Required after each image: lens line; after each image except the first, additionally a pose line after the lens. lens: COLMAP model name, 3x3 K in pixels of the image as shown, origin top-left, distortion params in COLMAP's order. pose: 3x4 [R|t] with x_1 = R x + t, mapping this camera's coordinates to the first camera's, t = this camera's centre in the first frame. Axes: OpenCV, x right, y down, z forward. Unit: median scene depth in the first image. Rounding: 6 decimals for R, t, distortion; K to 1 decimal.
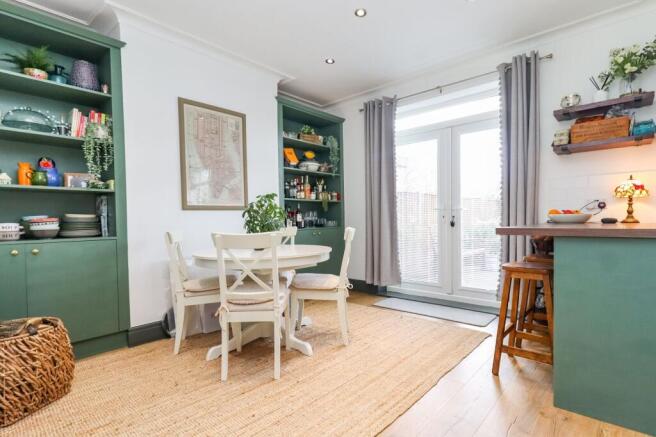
lens RADIAL K [[318.8, 0, 326.2], [0, 318.8, 232.1], [0, 0, 1]] dist [0.004569, 0.000223]
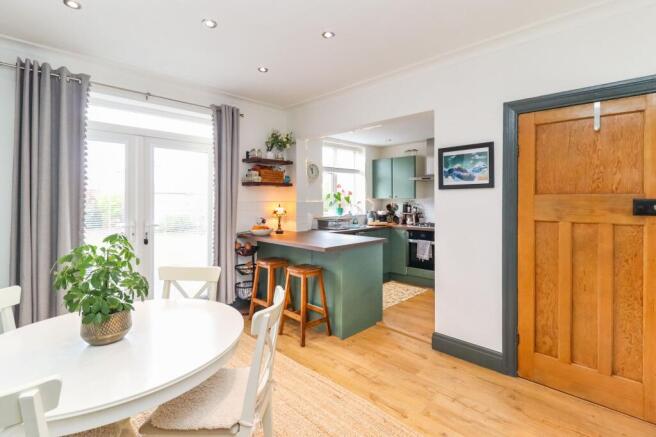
lens RADIAL K [[320.9, 0, 347.6], [0, 320.9, 198.3], [0, 0, 1]] dist [-0.000467, -0.000062]
pose [[-0.004658, 0.015956, 0.999862, -0.640131], [0.038299, 0.999142, -0.015766, -0.137239], [-0.999255, 0.038220, -0.005266, 0.515511]]
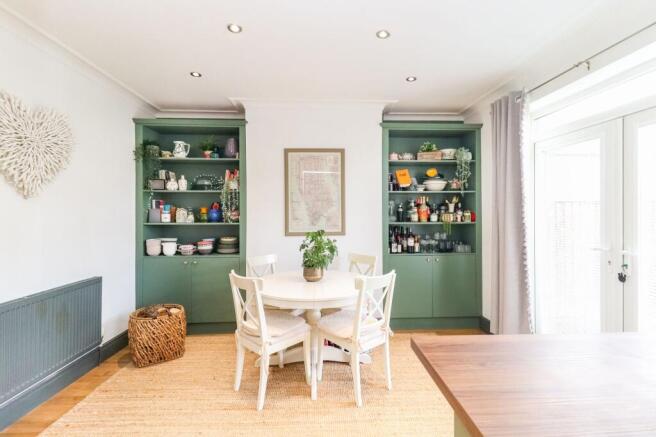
lens RADIAL K [[297.7, 0, 328.0], [0, 297.7, 218.5], [0, 0, 1]] dist [0.012697, -0.000011]
pose [[0.718559, 0.024949, -0.695019, 0.473375], [-0.038056, 0.999270, -0.003474, -0.137505], [0.694425, 0.028946, 0.718983, 0.257568]]
